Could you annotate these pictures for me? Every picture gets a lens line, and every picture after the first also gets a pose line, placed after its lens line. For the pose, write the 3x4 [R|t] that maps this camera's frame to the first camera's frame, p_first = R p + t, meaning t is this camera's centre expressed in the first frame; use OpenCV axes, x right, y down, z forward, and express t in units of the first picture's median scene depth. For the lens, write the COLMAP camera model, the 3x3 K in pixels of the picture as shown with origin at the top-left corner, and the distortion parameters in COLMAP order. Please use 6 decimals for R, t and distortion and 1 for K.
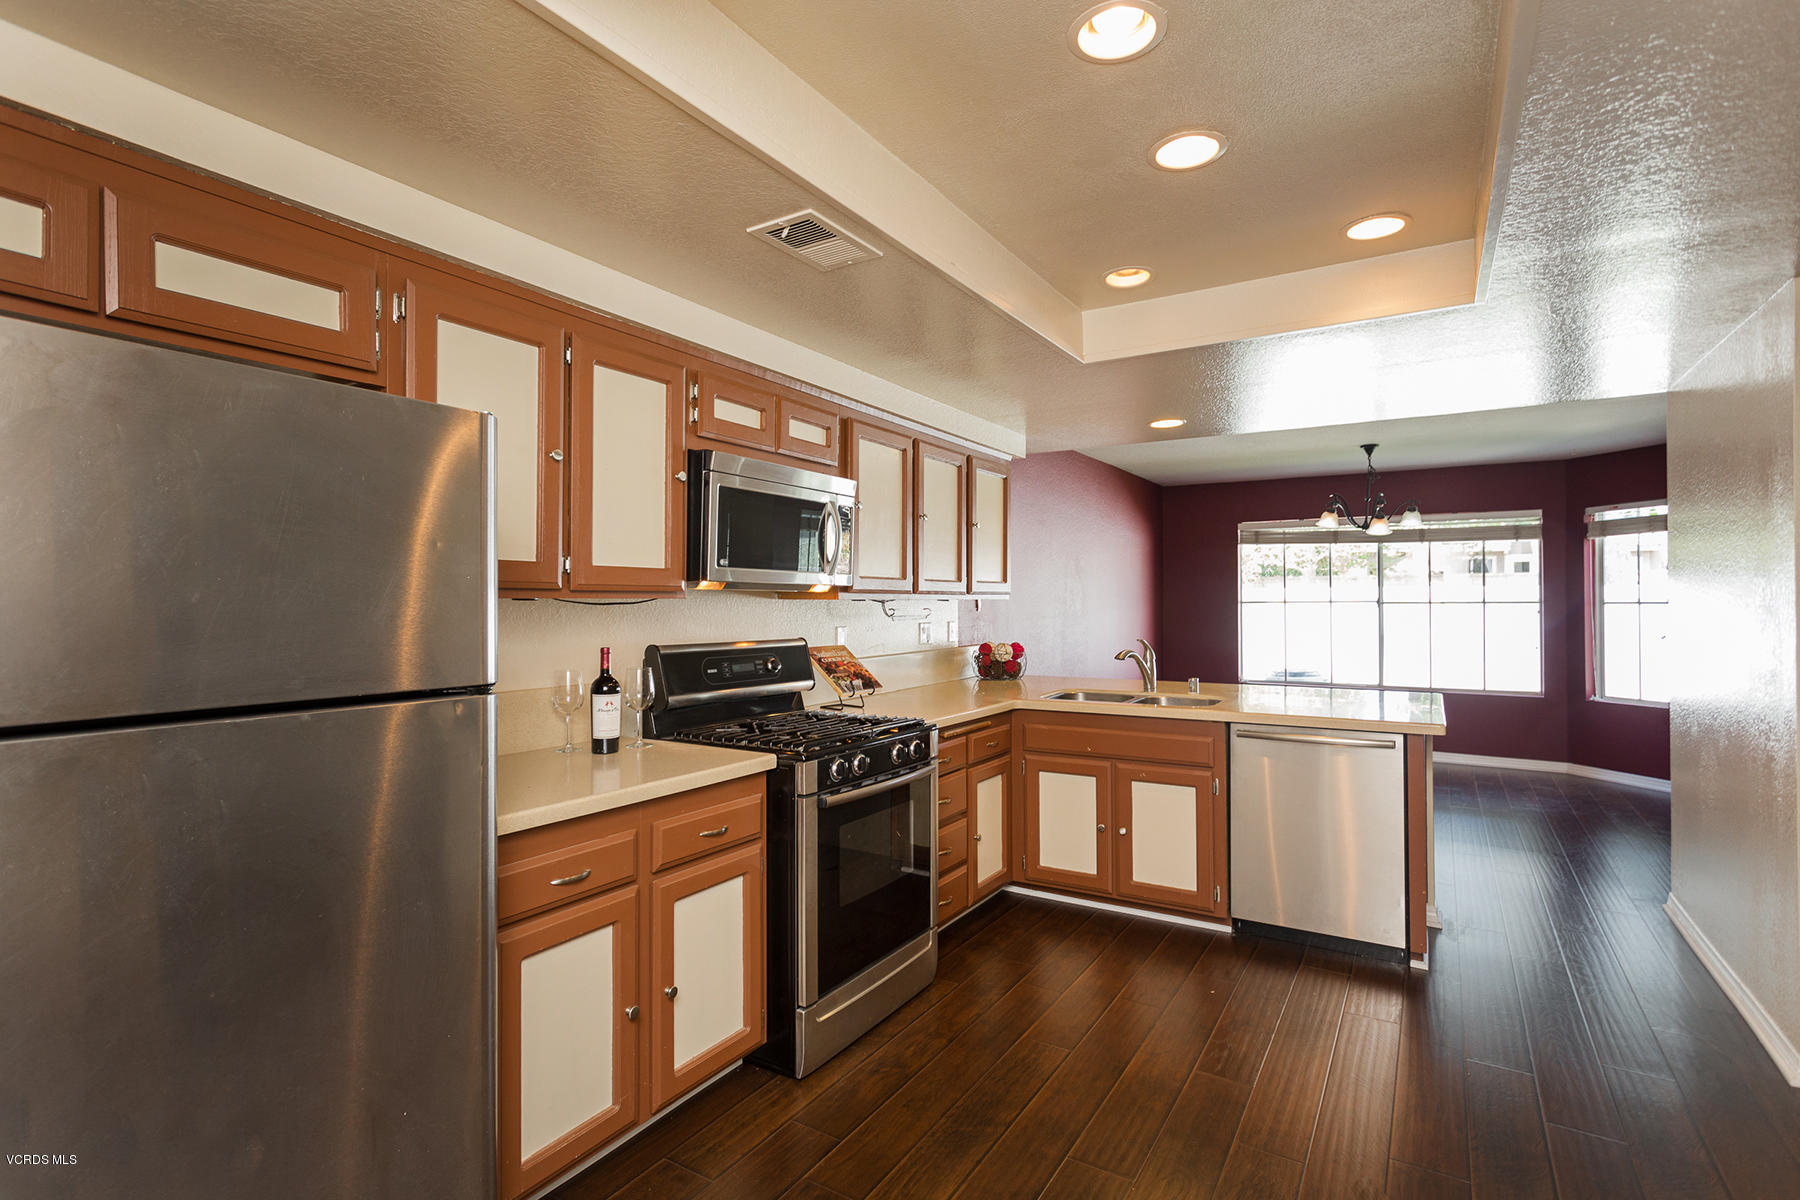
lens RADIAL K [[861.1, 0, 908.4], [0, 861.1, 599.4], [0, 0, 1]] dist [0.003622, 0.000472]
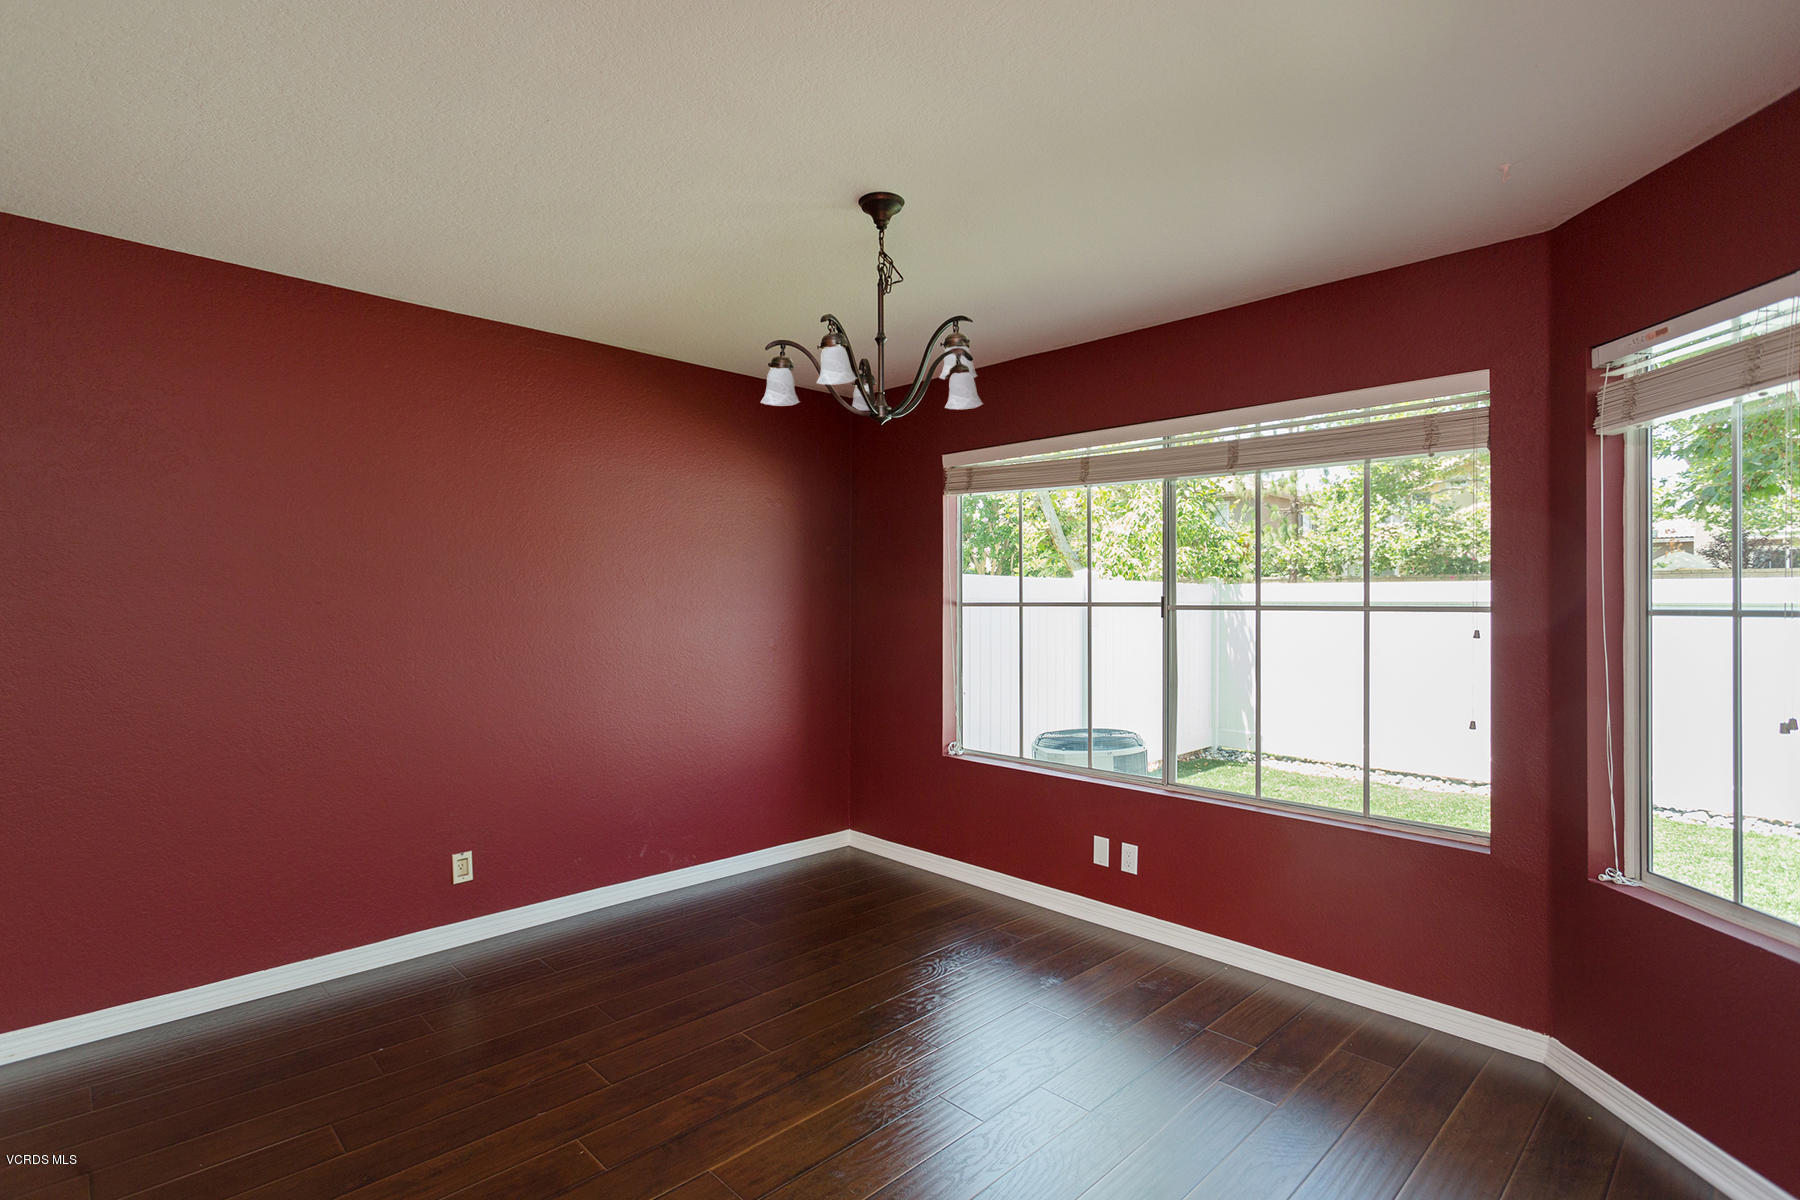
lens RADIAL K [[873.7, 0, 906.5], [0, 873.7, 597.1], [0, 0, 1]] dist [-0.002773, 0.000188]
pose [[0.971788, 0.007150, -0.235749, 1.329814], [-0.007466, 0.999972, -0.000449, -0.000254], [0.235740, 0.002197, 0.971814, 1.295933]]
